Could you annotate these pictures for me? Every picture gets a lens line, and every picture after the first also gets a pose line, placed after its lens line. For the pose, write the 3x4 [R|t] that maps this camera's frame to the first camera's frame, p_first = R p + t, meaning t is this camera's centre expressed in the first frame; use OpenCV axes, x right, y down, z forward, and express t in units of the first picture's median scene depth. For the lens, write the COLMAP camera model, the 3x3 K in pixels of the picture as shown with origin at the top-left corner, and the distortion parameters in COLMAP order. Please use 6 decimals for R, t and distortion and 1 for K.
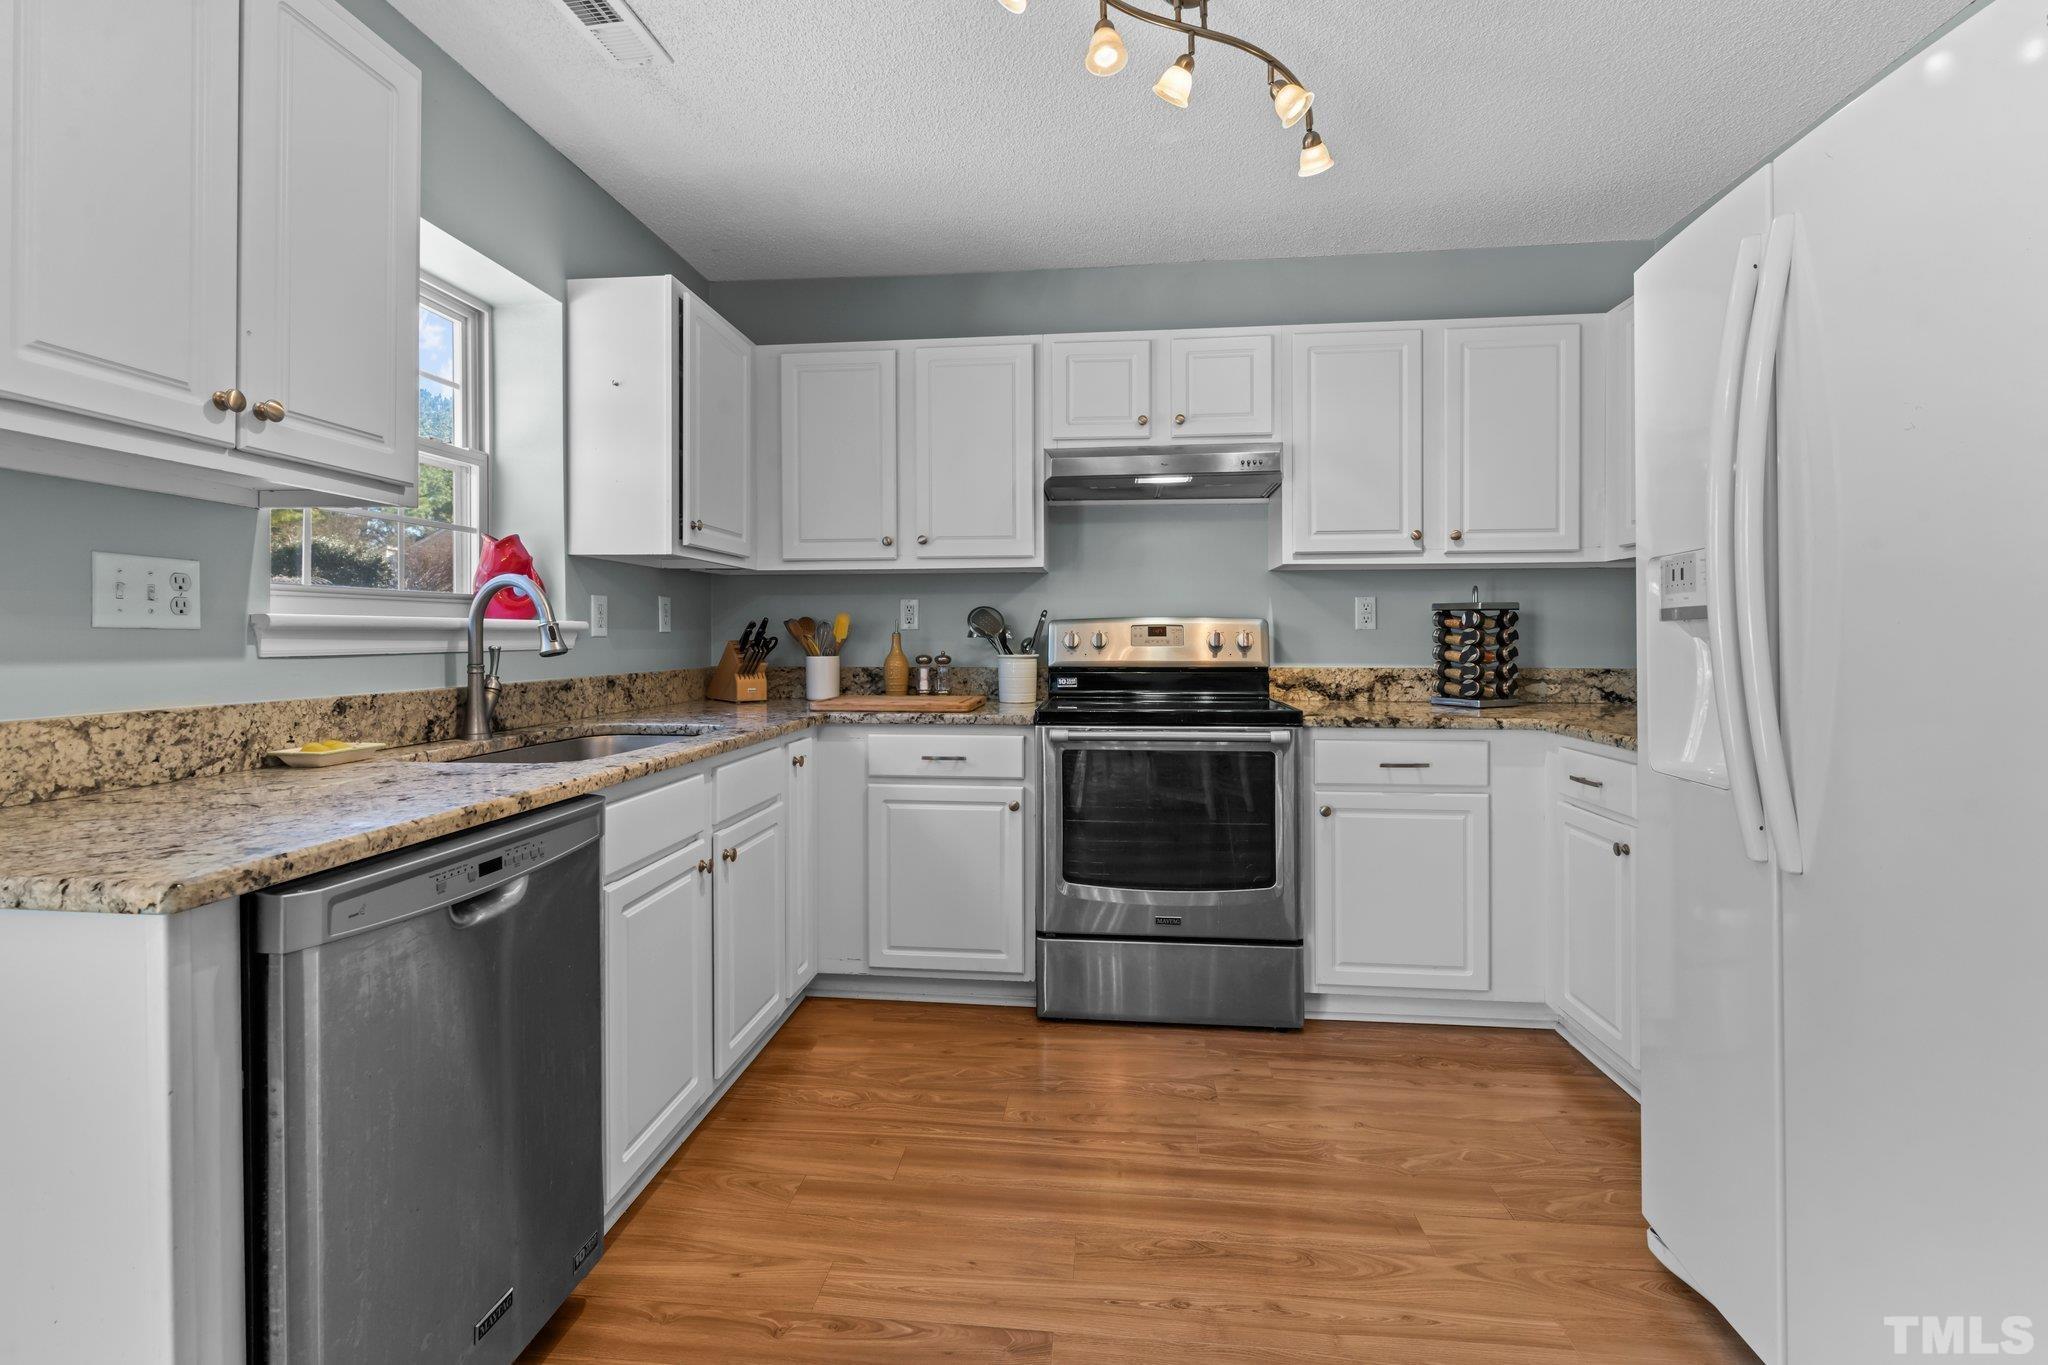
lens RADIAL K [[914.3, 0, 1014.4], [0, 914.3, 644.3], [0, 0, 1]] dist [0.000155, -0.000492]
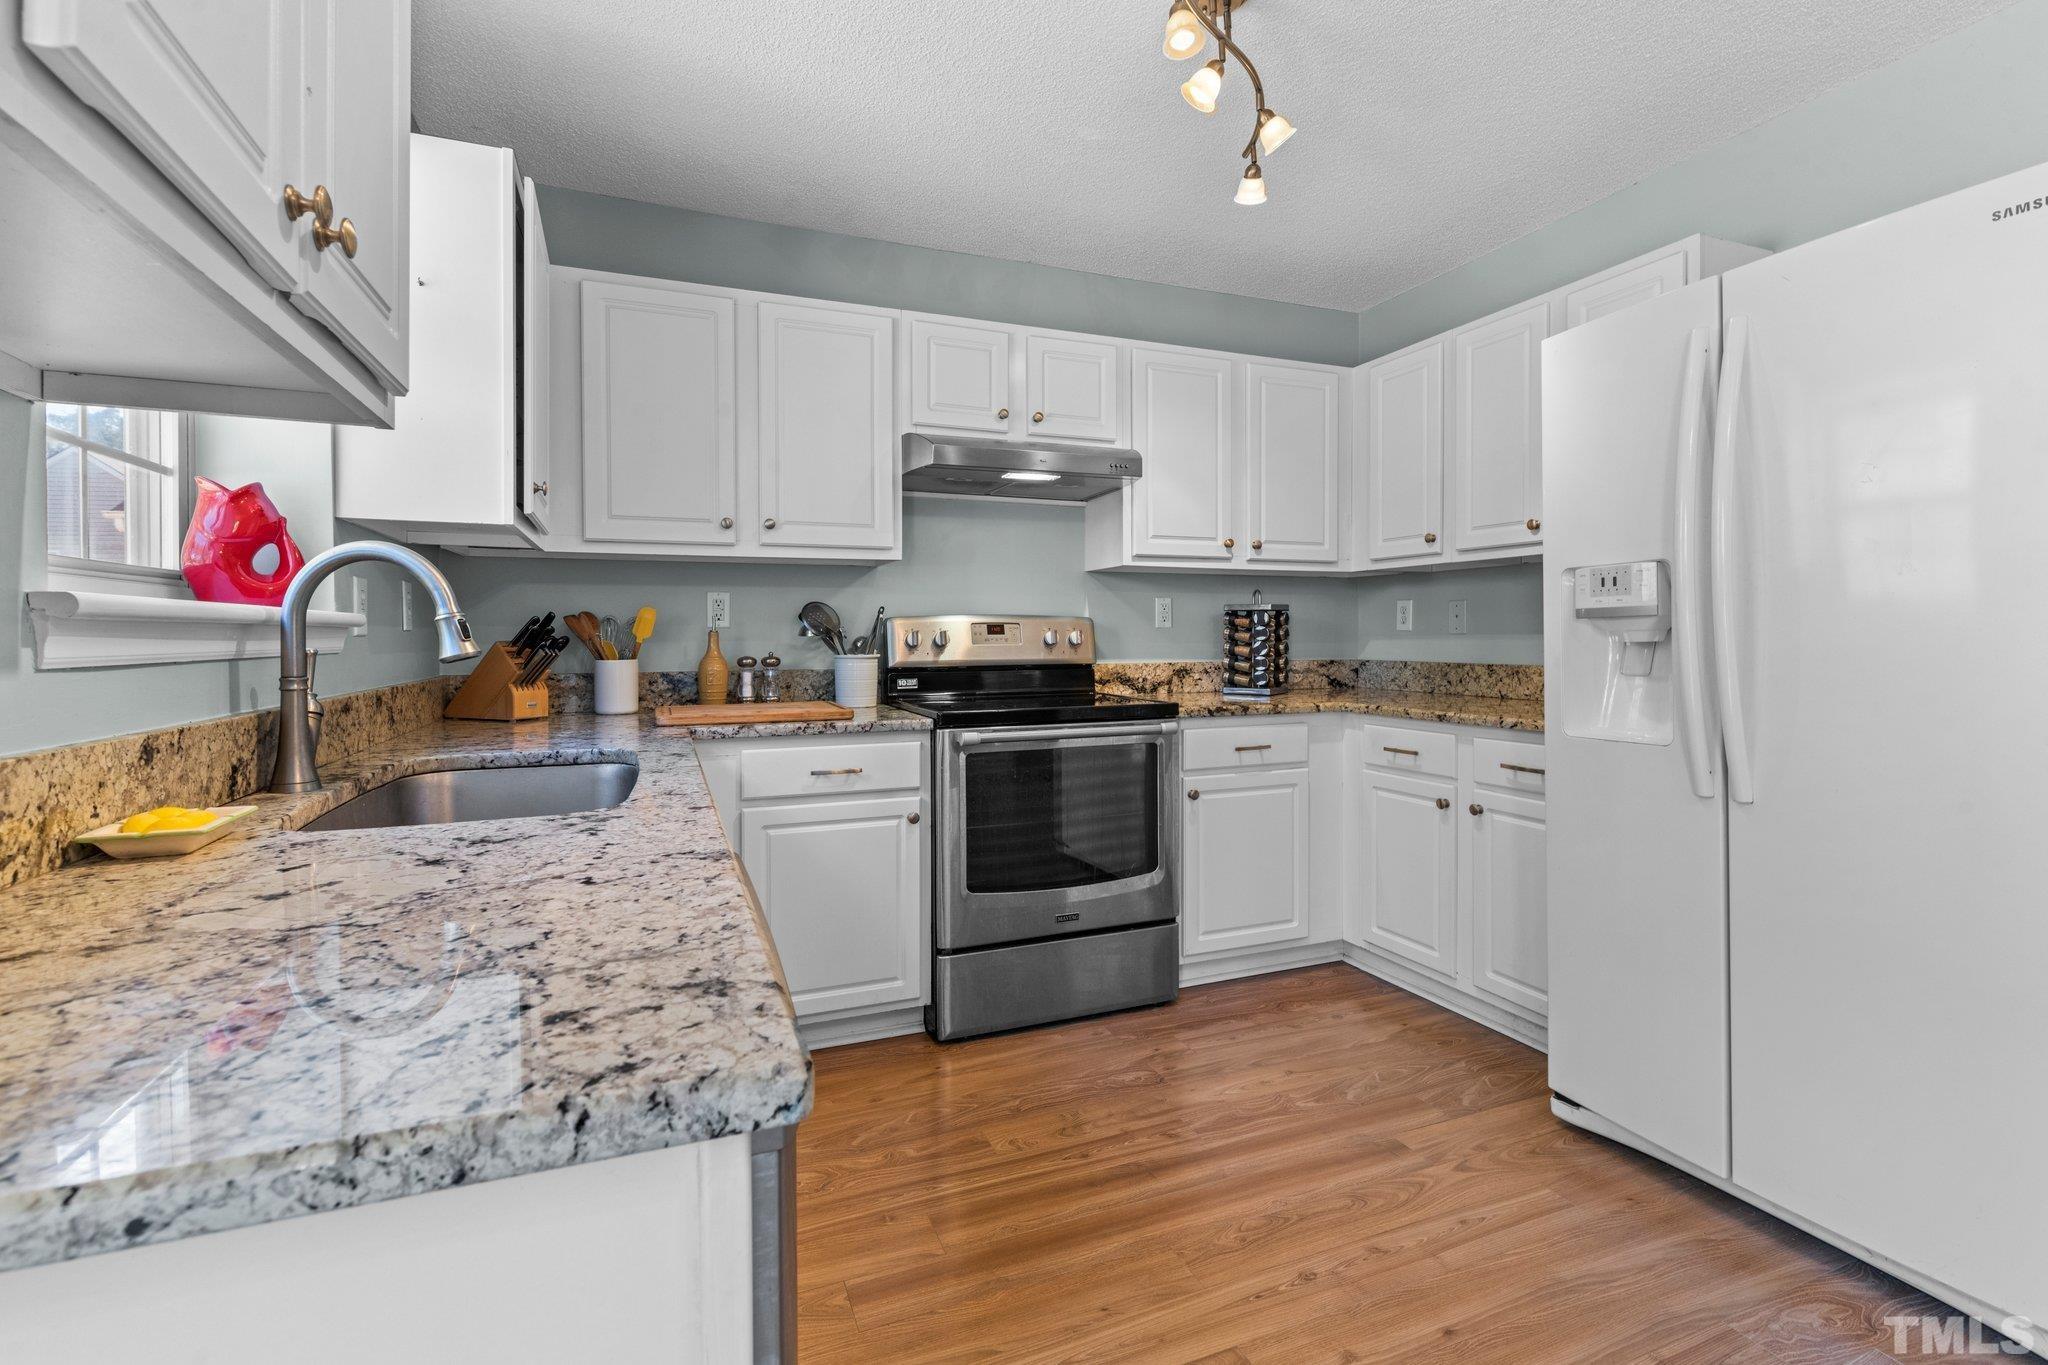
lens RADIAL K [[910.7, 0, 1012.6], [0, 910.7, 650.2], [0, 0, 1]] dist [-0.001432, -0.000593]
pose [[0.885314, -0.010398, 0.464877, -0.346948], [0.008193, 0.999944, 0.006764, 0.002208], [-0.464921, -0.002180, 0.885350, 0.145674]]
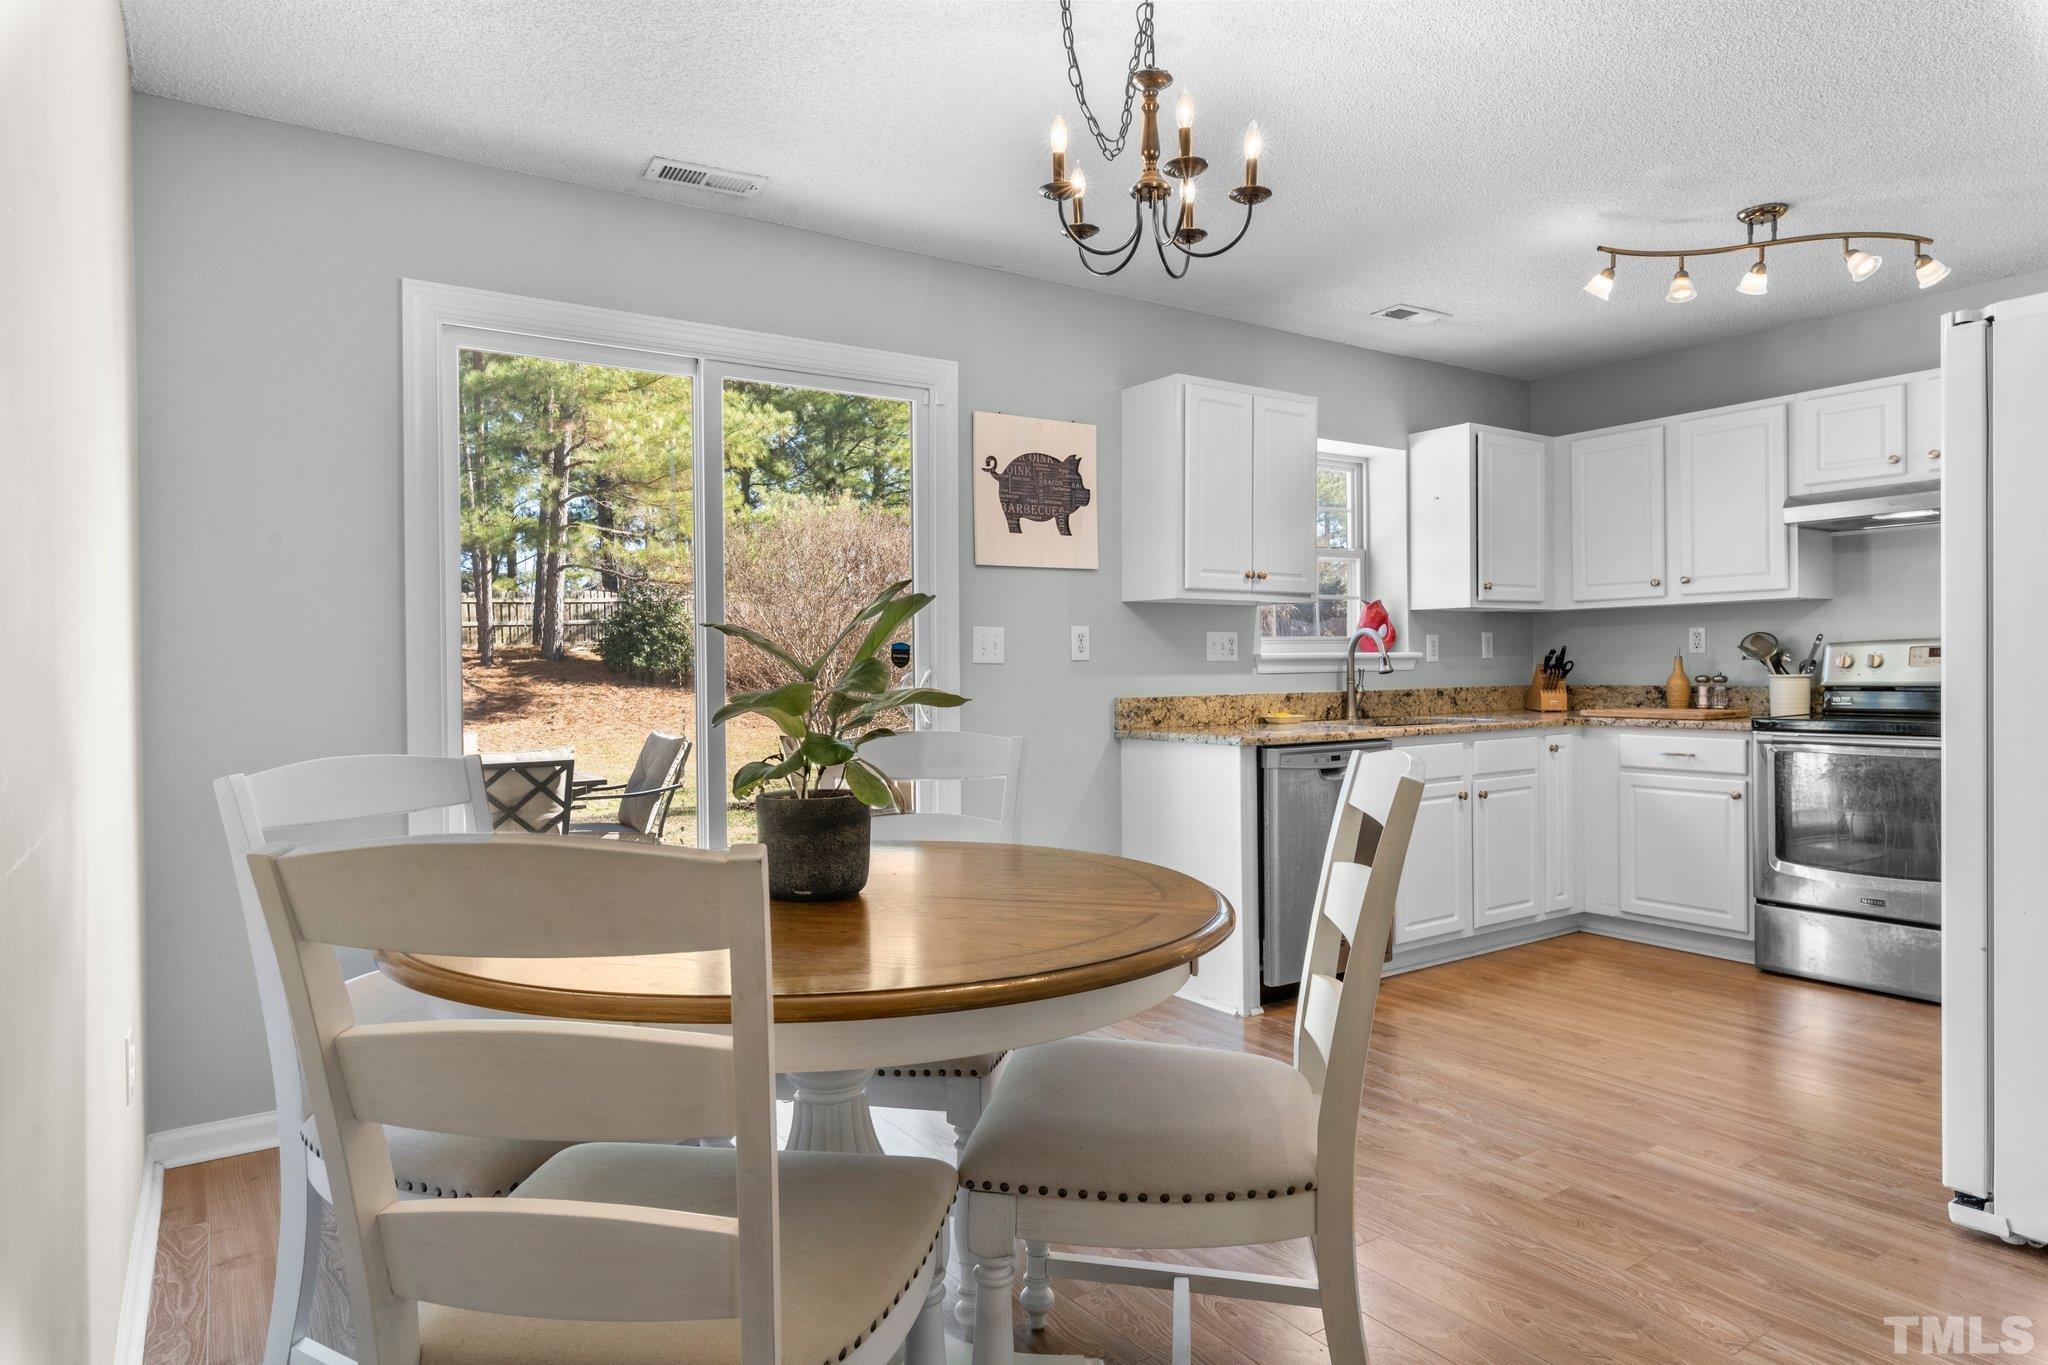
lens RADIAL K [[1189.8, 0, 1024.0], [0, 1189.8, 682.5], [0, 0, 1]] dist [0.002837, -0.000794]
pose [[0.645231, 0.004284, -0.763975, 0.628578], [0.004138, 0.999950, 0.009102, 0.004644], [0.763976, -0.009034, 0.645181, -0.803048]]
